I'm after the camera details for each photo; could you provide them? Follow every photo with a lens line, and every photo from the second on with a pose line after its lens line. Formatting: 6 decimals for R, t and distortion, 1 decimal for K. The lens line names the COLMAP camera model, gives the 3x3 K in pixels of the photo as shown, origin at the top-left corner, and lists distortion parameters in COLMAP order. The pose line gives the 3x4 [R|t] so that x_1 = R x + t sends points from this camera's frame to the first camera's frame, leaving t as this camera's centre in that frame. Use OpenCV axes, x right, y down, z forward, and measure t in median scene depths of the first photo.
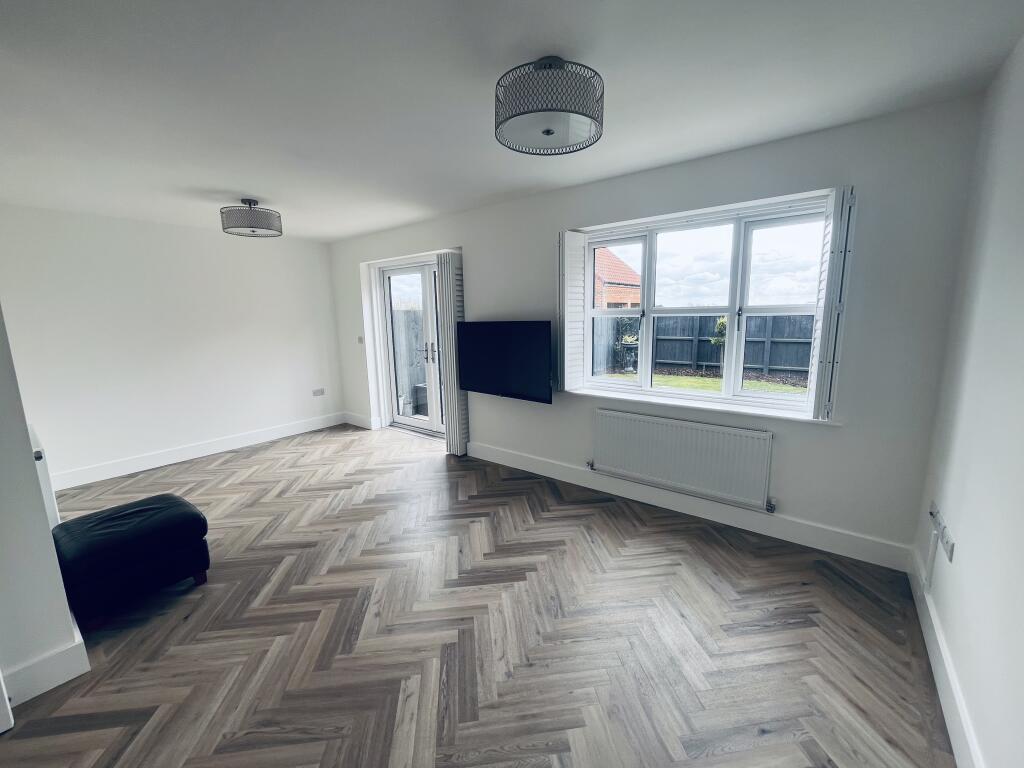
lens RADIAL K [[412.7, 0, 512.0], [0, 412.7, 384.0], [0, 0, 1]] dist [-0.002743, -0.000206]
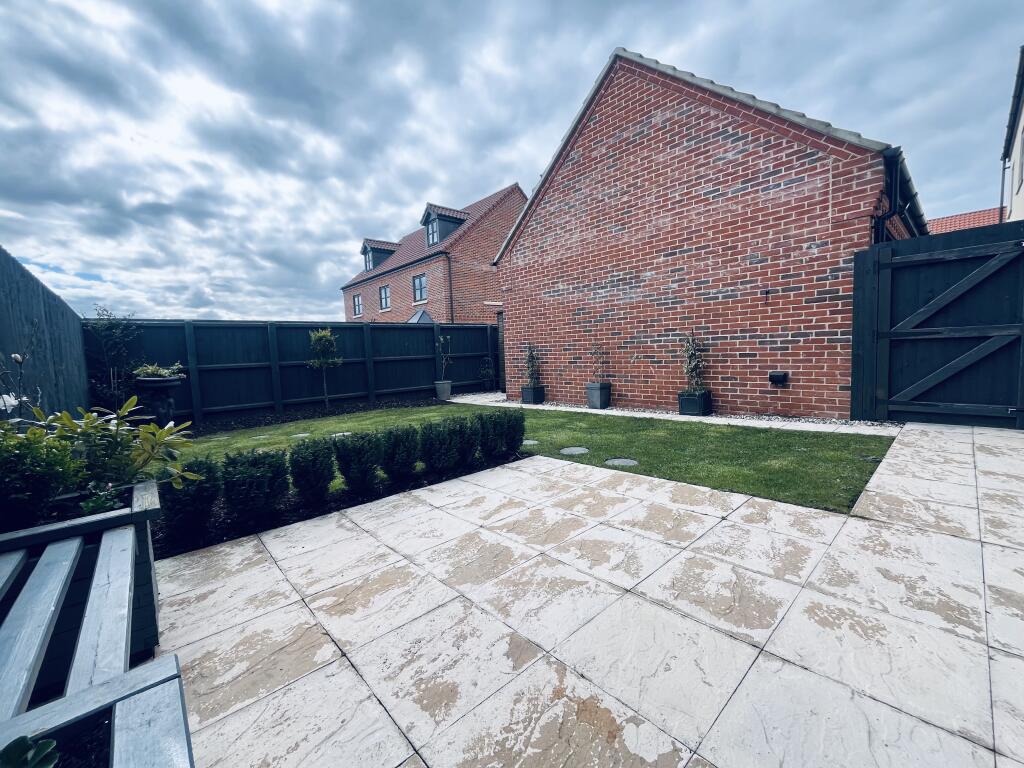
lens RADIAL K [[412.7, 0, 512.0], [0, 412.7, 384.0], [0, 0, 1]] dist [-0.002743, -0.000206]
pose [[0.166247, -0.065448, 0.983910, -0.390904], [0.203314, 0.978631, 0.030743, -0.084642], [-0.964897, 0.194931, 0.176001, 1.797598]]
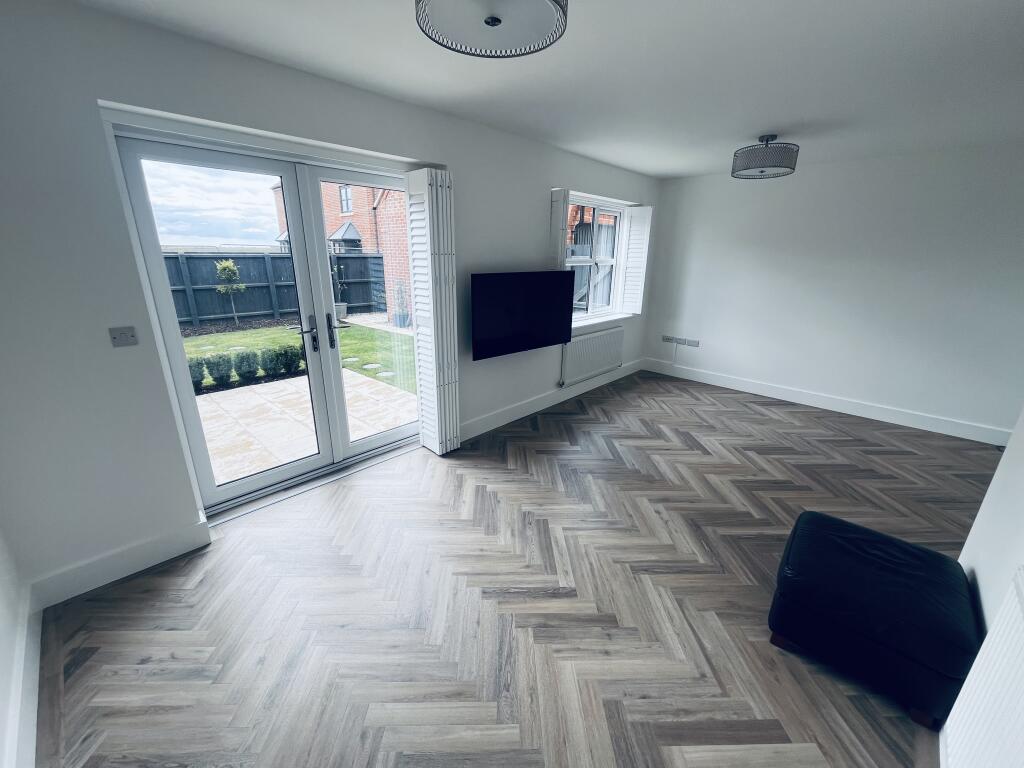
lens RADIAL K [[412.7, 0, 512.0], [0, 412.7, 384.0], [0, 0, 1]] dist [-0.002743, -0.000206]
pose [[0.092879, -0.281738, 0.954985, -1.043820], [0.149266, 0.952232, 0.266409, -0.169073], [-0.984425, 0.117803, 0.130496, 0.979230]]
